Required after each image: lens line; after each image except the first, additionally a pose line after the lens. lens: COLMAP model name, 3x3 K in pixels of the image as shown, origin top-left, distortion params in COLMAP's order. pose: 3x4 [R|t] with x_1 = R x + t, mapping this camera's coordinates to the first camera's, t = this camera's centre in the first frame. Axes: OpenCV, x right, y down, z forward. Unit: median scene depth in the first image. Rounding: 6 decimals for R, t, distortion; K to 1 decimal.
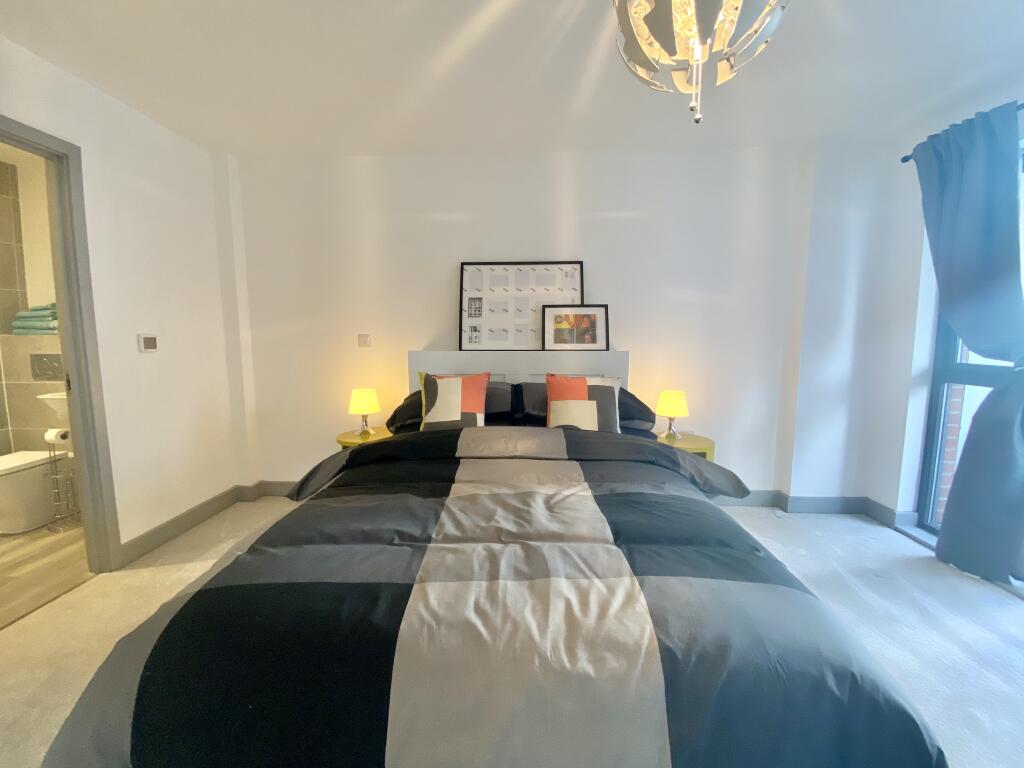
lens RADIAL K [[406.8, 0, 512.6], [0, 406.8, 381.9], [0, 0, 1]] dist [0.031458, -0.025853]
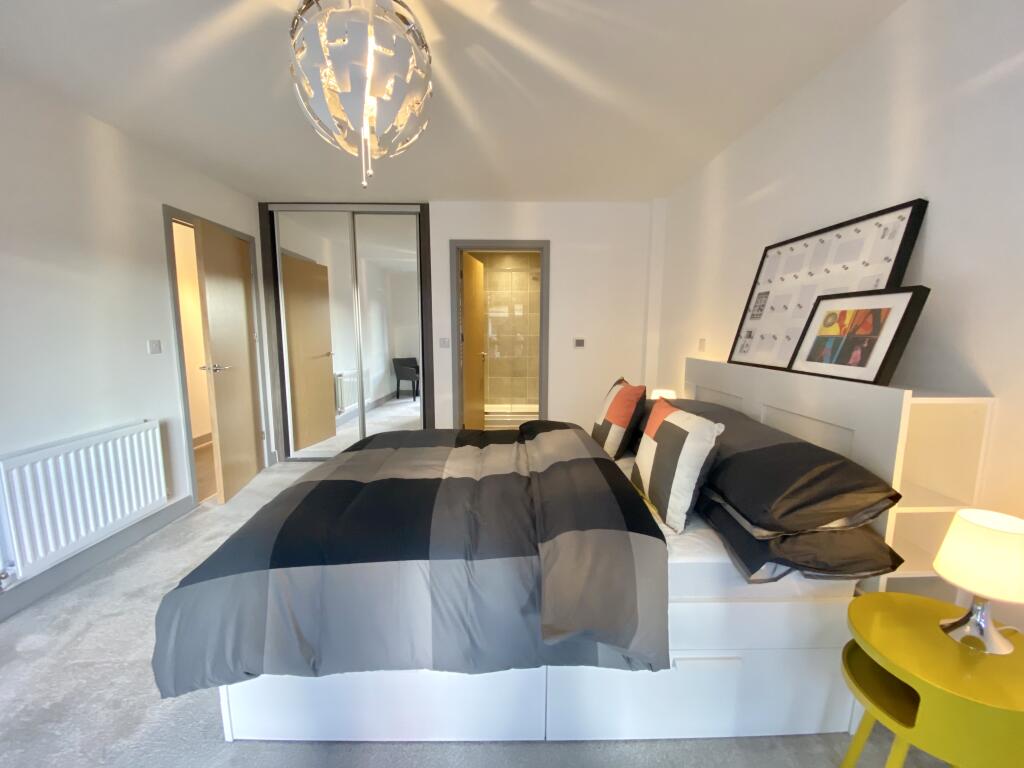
lens RADIAL K [[406.8, 0, 512.6], [0, 406.8, 381.9], [0, 0, 1]] dist [0.031458, -0.025853]
pose [[0.060453, 0.124213, -0.990412, 0.672618], [-0.102542, 0.987750, 0.117620, -0.089057], [0.992890, 0.094449, 0.072450, 0.519910]]
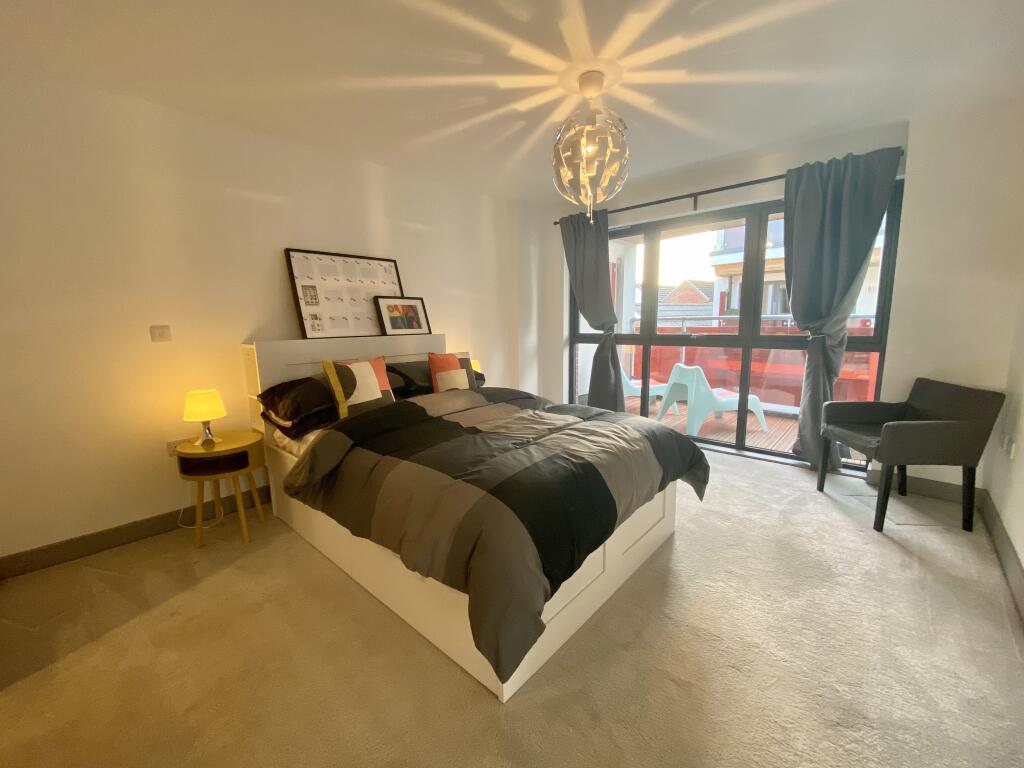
lens RADIAL K [[406.8, 0, 512.6], [0, 406.8, 381.9], [0, 0, 1]] dist [0.031458, -0.025853]
pose [[0.637320, -0.127640, 0.759955, -0.587083], [0.098790, 0.991582, 0.083696, -0.007538], [-0.764241, 0.021735, 0.644565, -0.026808]]
